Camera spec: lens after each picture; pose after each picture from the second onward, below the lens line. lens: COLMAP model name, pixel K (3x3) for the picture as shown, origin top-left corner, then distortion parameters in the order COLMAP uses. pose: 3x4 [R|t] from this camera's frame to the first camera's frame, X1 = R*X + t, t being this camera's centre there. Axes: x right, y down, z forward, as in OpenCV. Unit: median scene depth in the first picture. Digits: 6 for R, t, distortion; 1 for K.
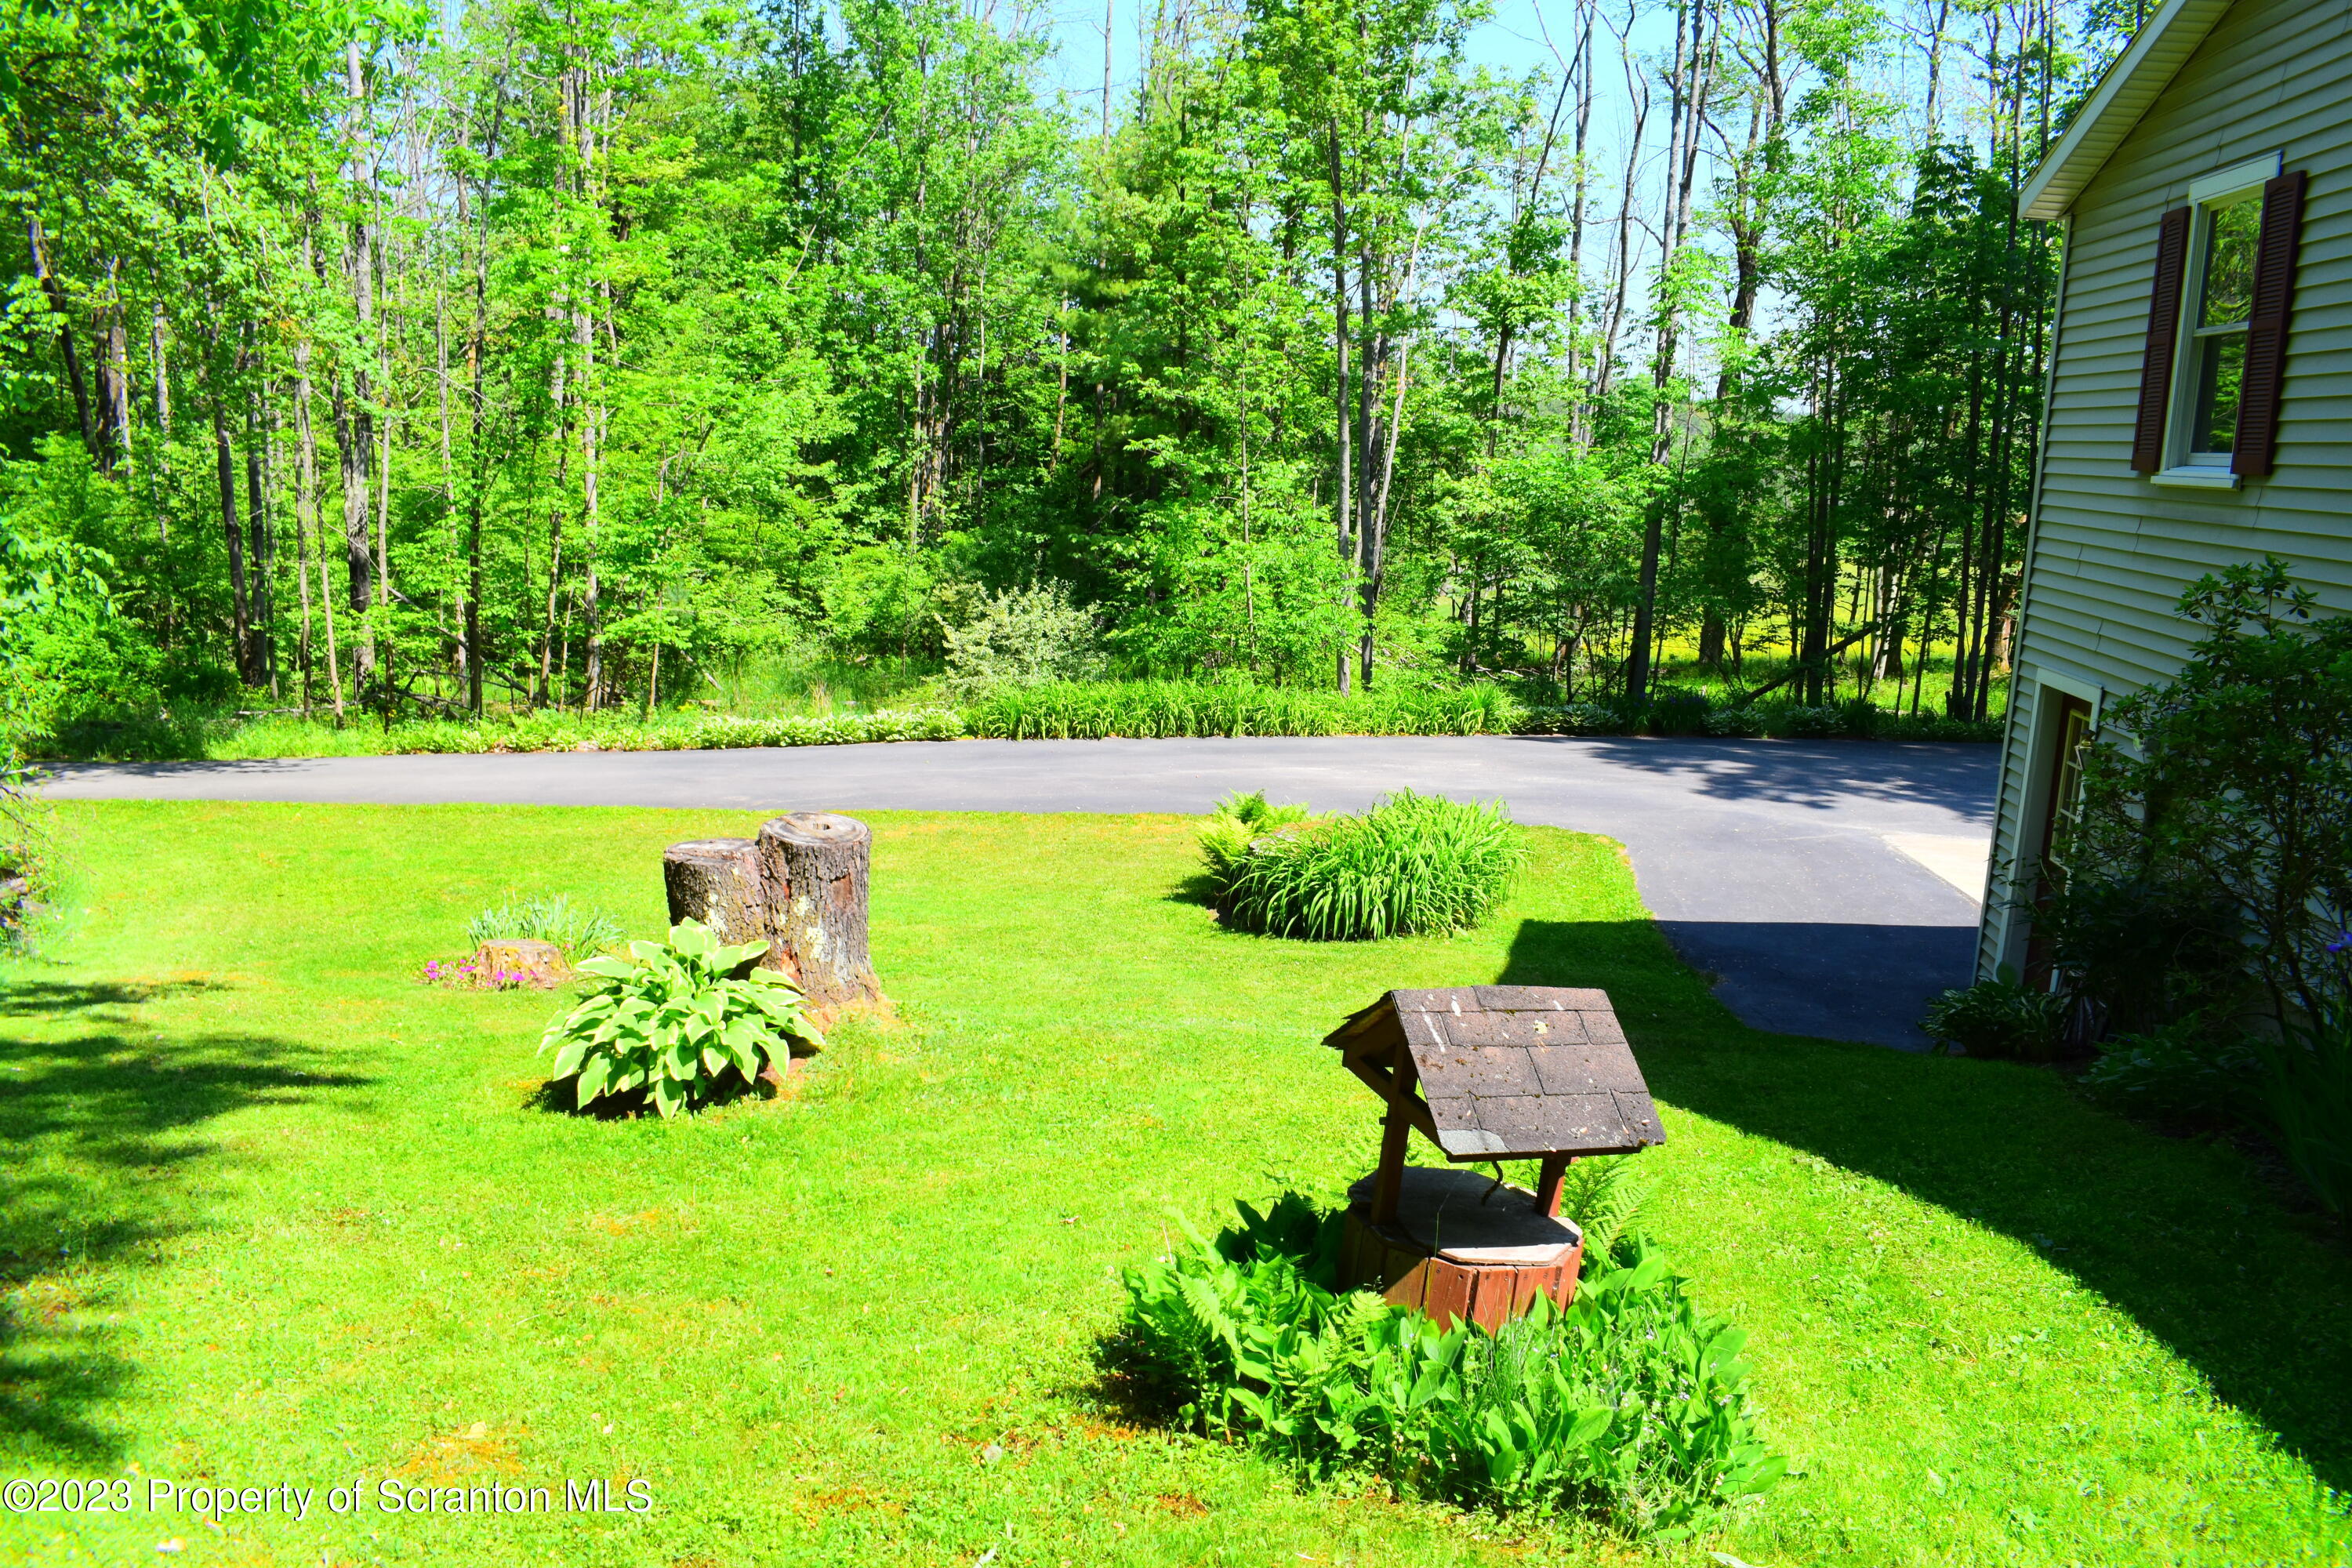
lens RADIAL K [[1829.3, 0, 1178.3], [0, 1829.3, 780.4], [0, 0, 1]] dist [-0.104290, 0.021160]
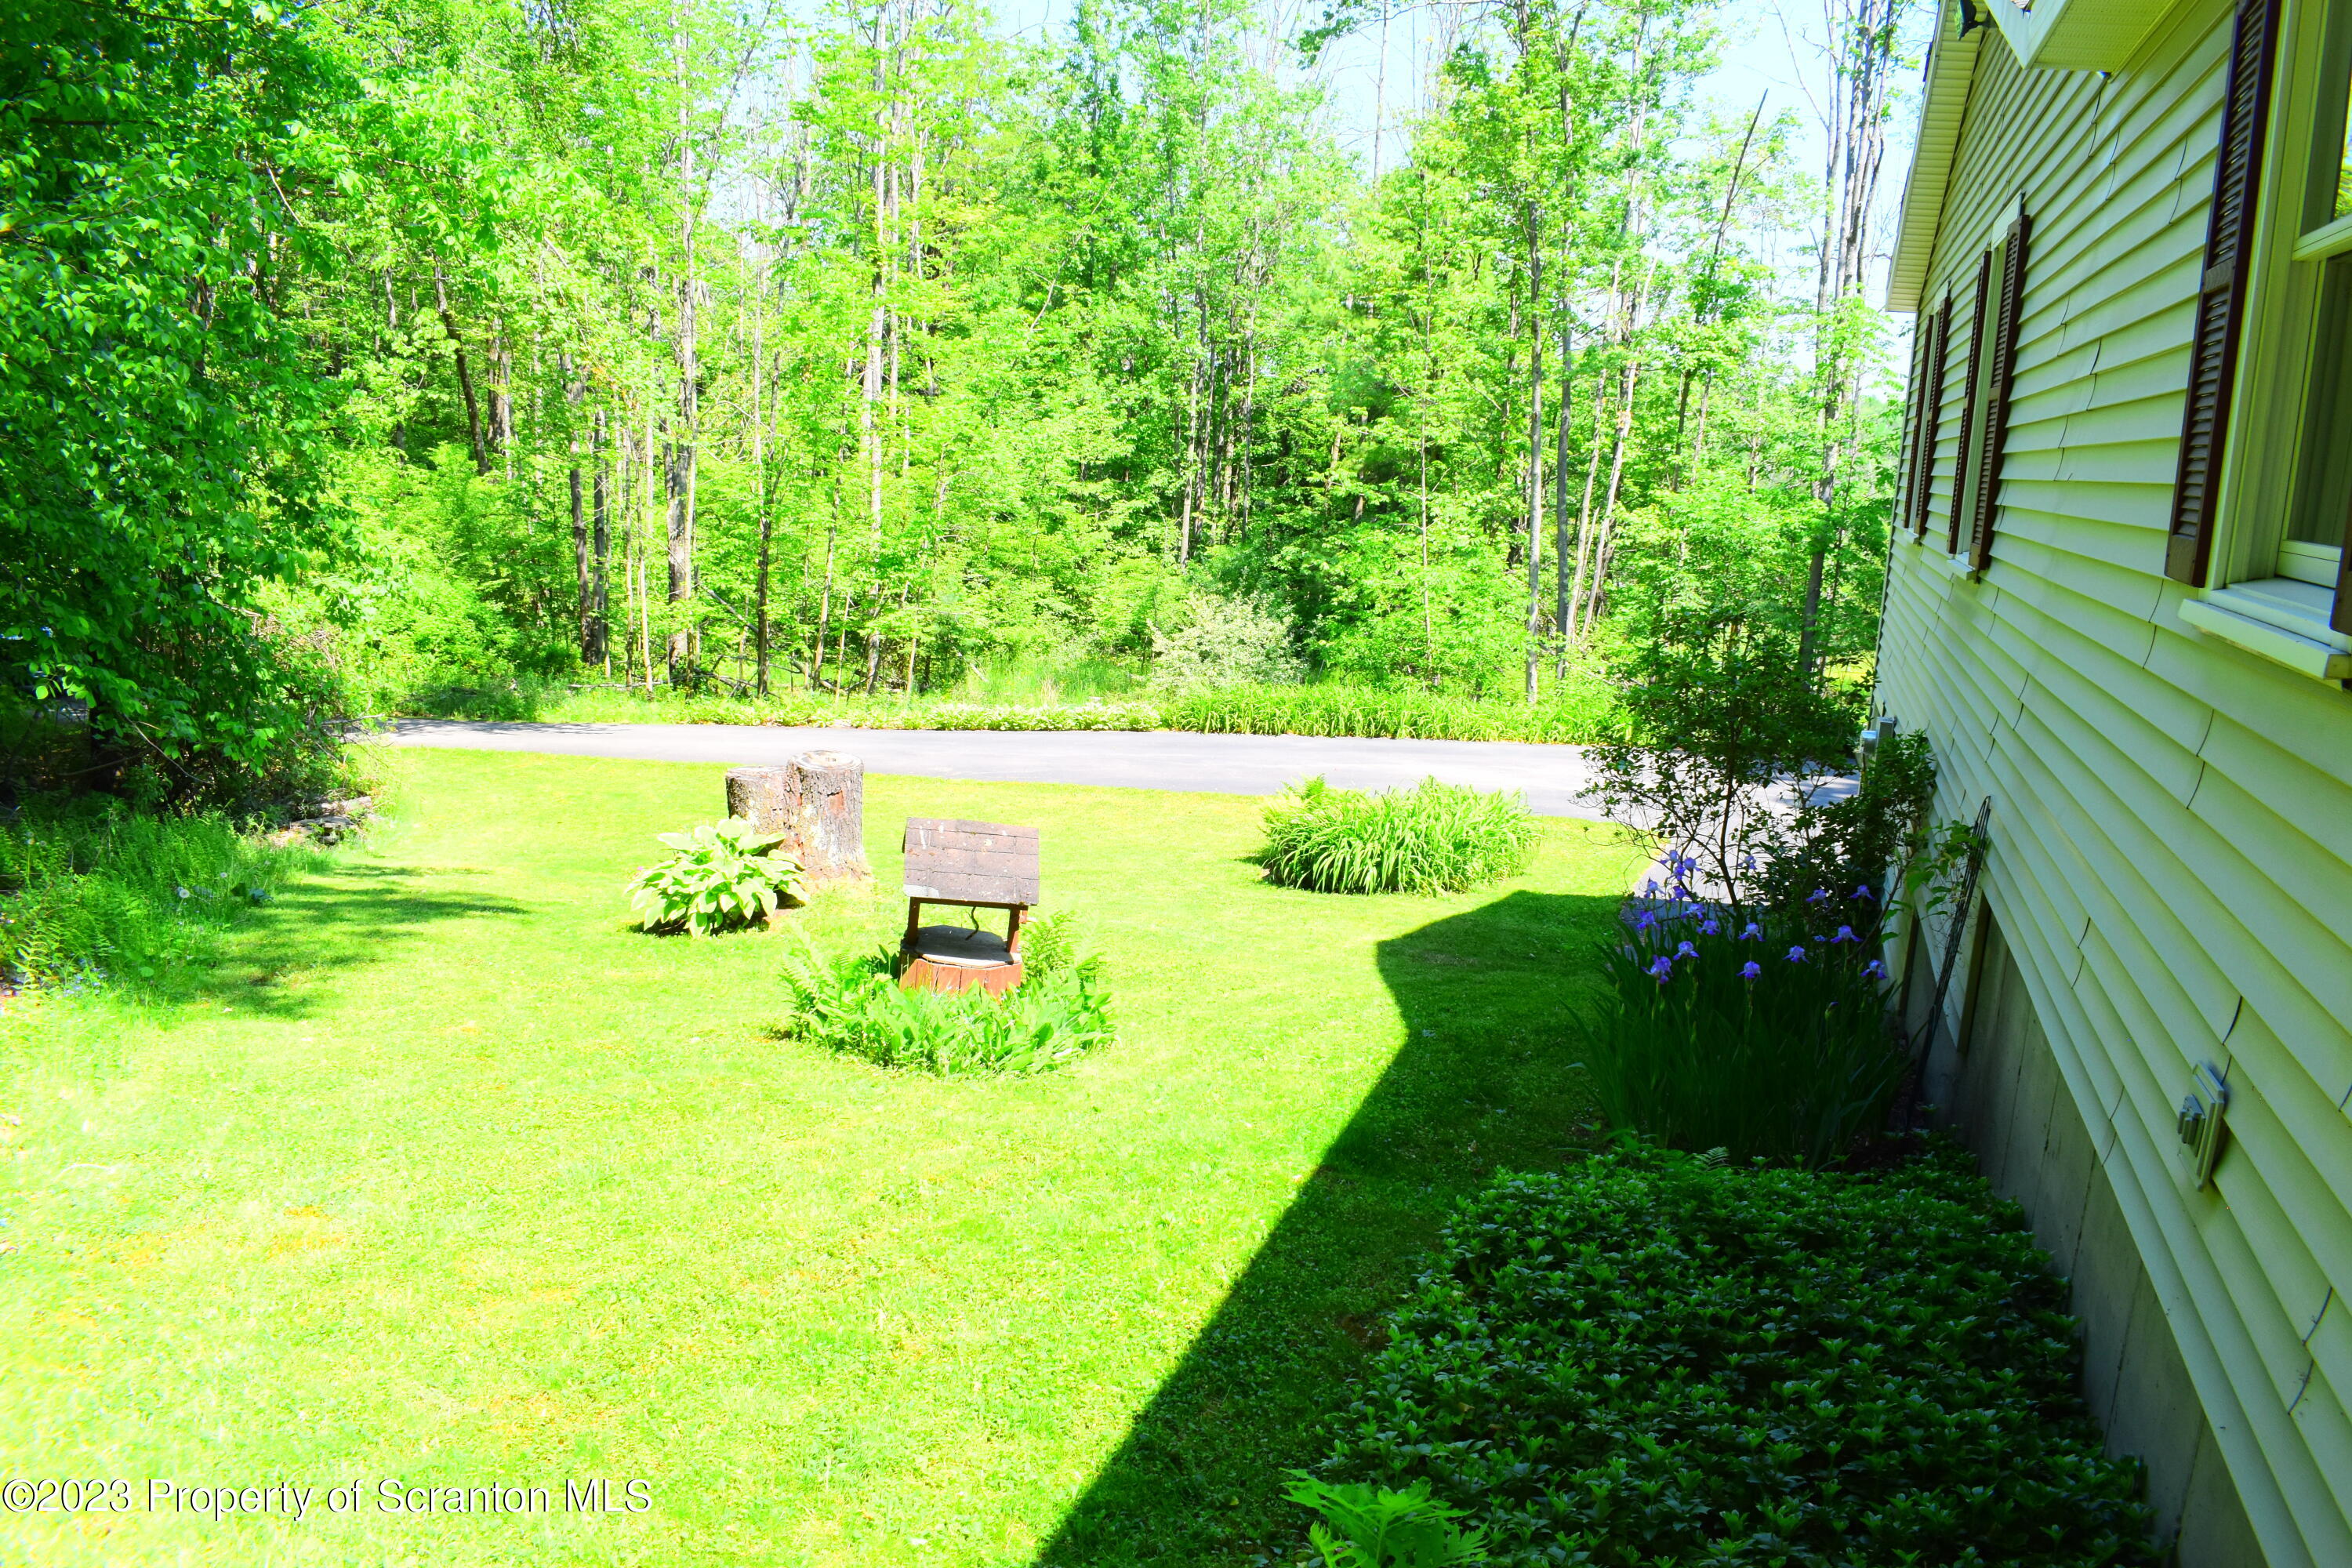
lens RADIAL K [[1829.3, 0, 1176.4], [0, 1829.3, 784.4], [0, 0, 1]] dist [-0.104290, 0.021160]
pose [[0.980733, 0.045068, -0.190084, 0.108601], [-0.045833, 0.998949, 0.000368, 0.009710], [0.189900, 0.008352, 0.981768, -0.118365]]
